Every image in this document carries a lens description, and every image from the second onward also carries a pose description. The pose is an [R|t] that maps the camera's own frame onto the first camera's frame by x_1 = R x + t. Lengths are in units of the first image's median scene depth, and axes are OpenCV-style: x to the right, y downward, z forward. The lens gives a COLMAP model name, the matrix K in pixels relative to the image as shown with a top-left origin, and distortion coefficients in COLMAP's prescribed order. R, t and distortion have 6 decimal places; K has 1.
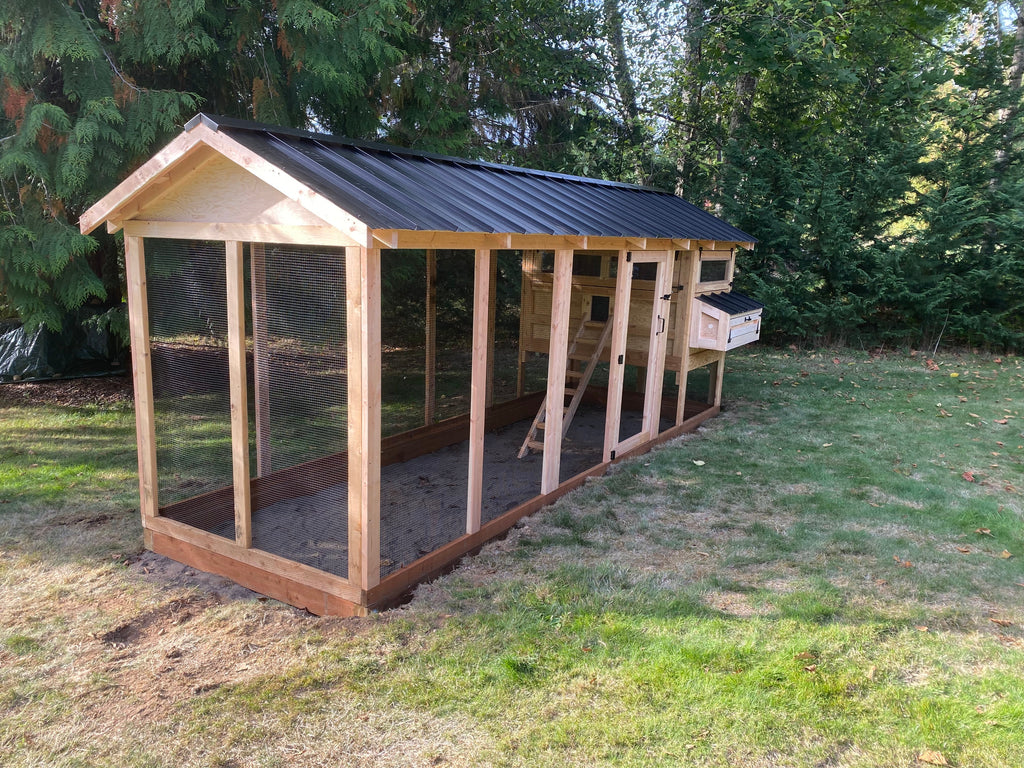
lens RADIAL K [[778.0, 0, 514.5], [0, 778.0, 381.5], [0, 0, 1]] dist [0.024295, -0.016447]
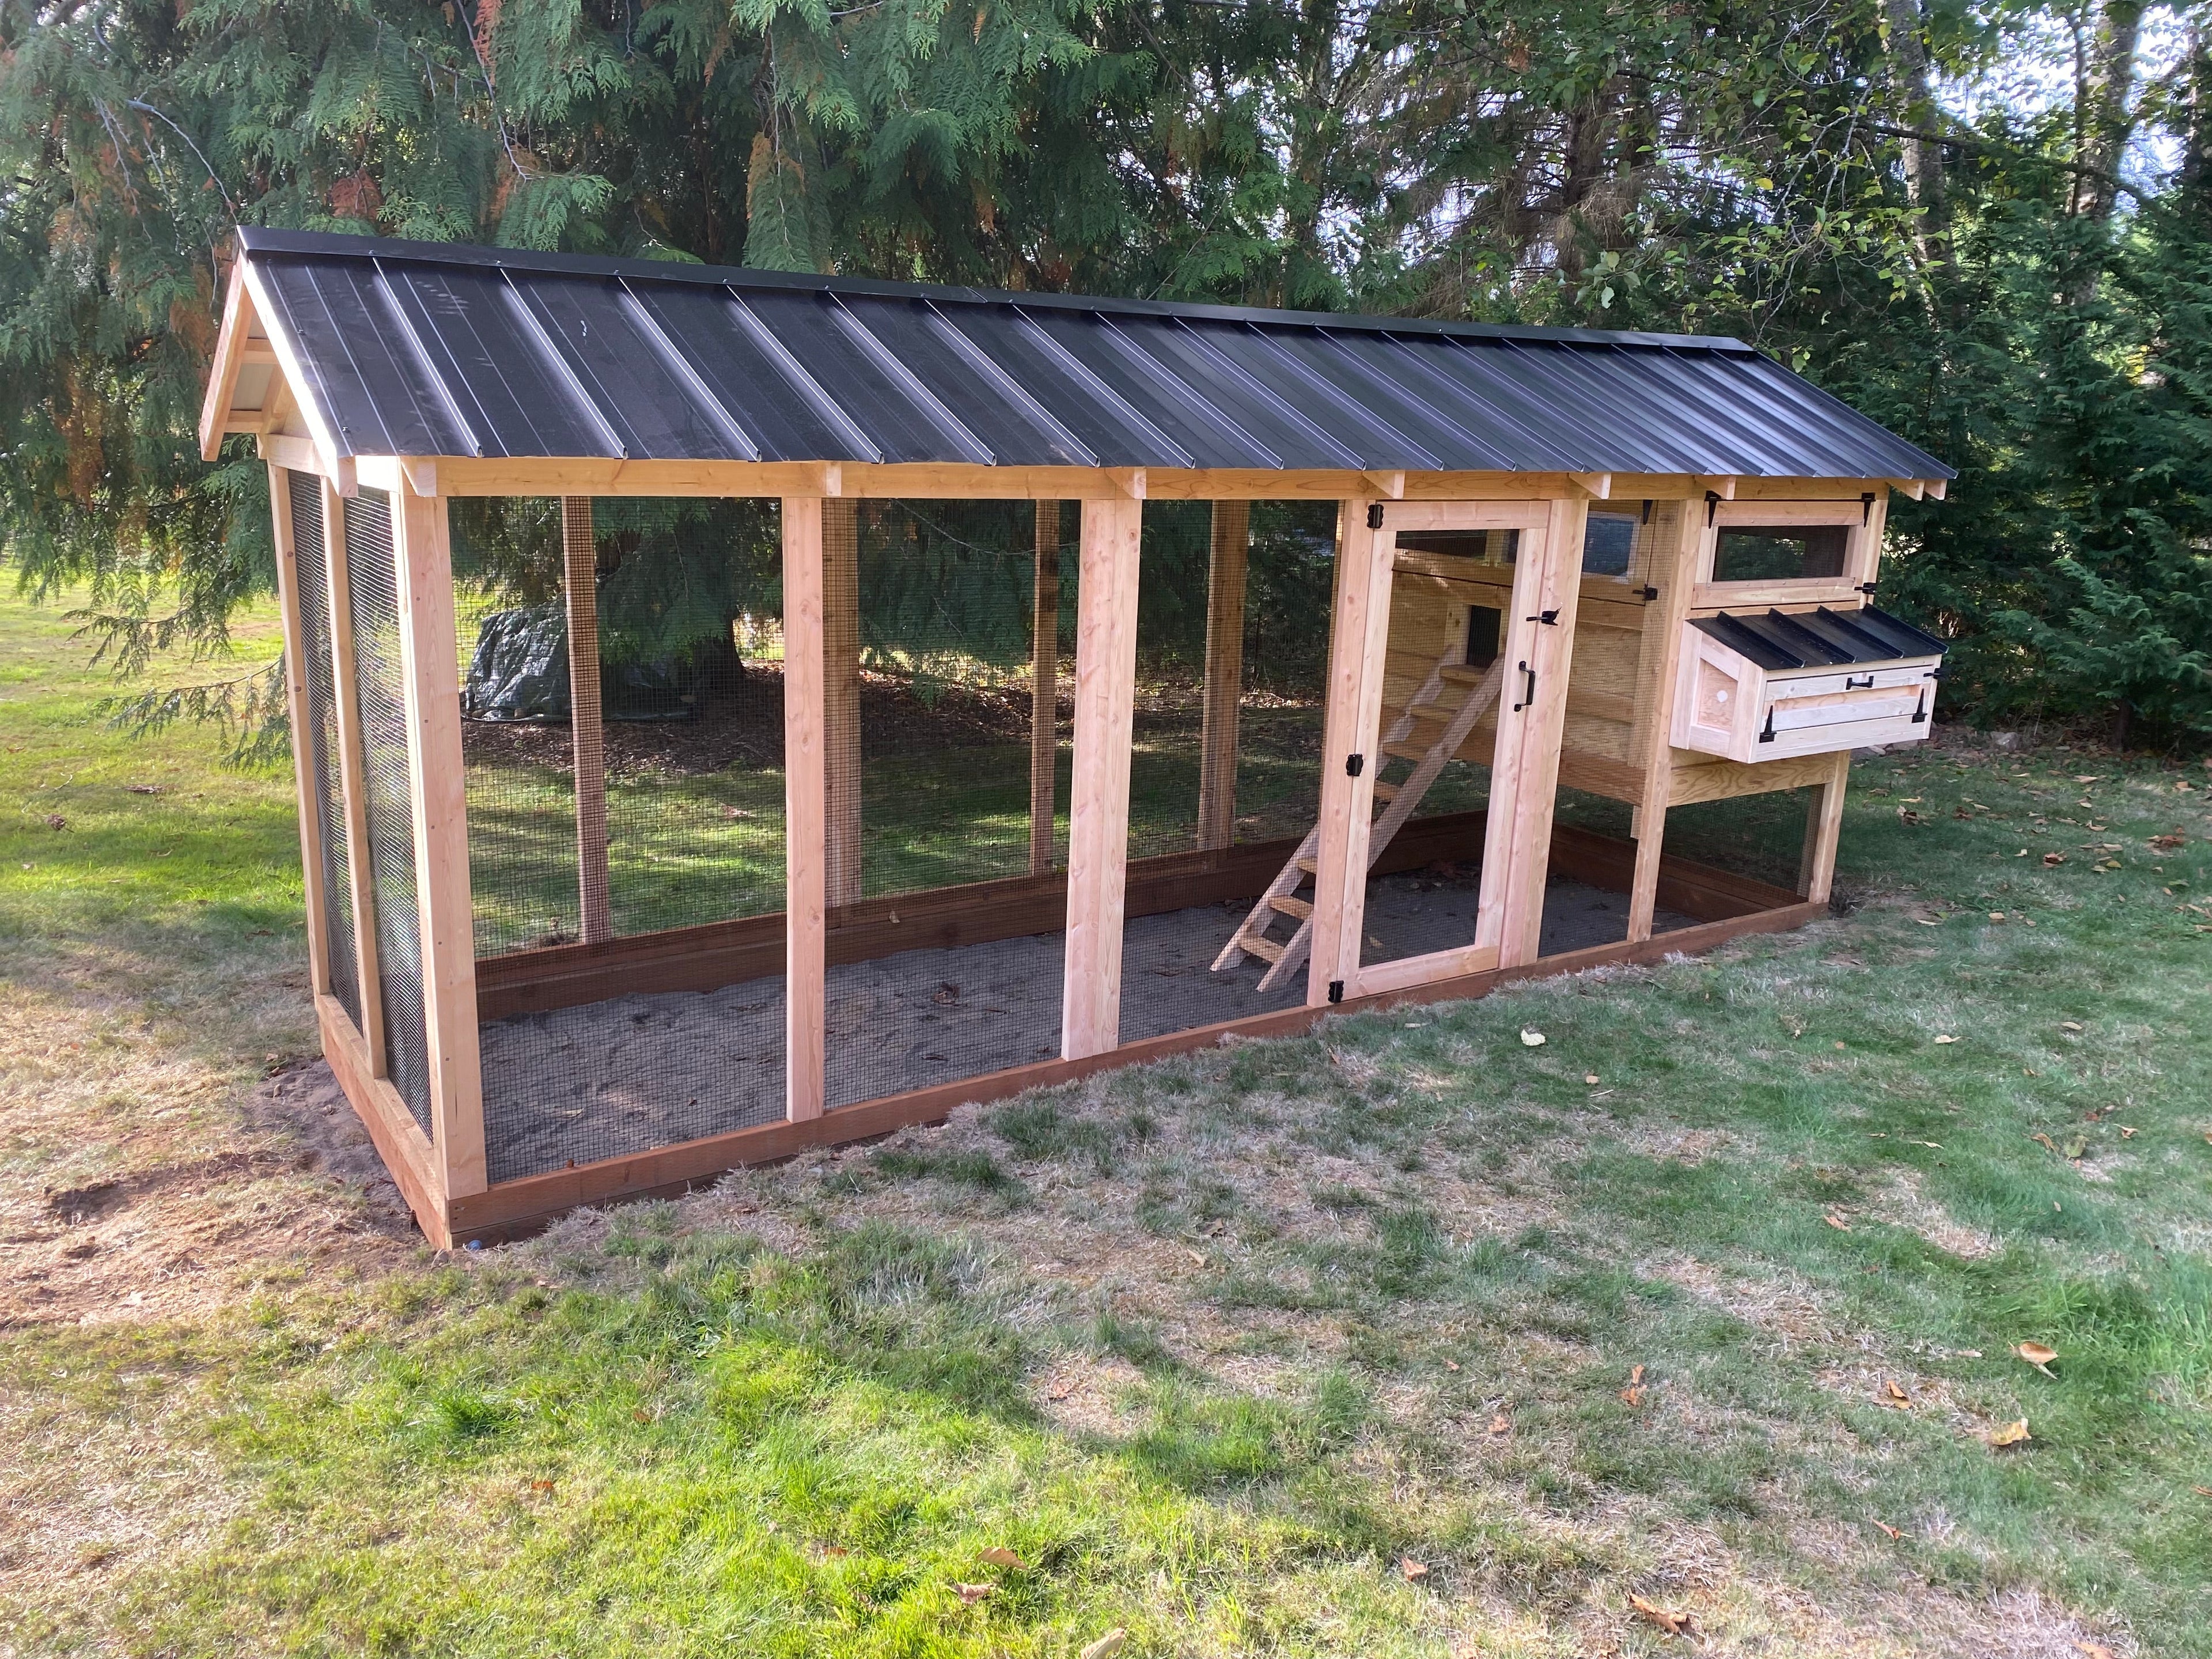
lens RADIAL K [[1679.3, 0, 1097.9], [0, 1679.3, 821.2], [0, 0, 1]] dist [0.025418, -0.018539]
pose [[0.913314, 0.089394, -0.397324, 0.384647], [-0.075819, 0.995878, 0.049780, -0.033932], [0.400137, -0.015340, 0.916327, 0.131571]]
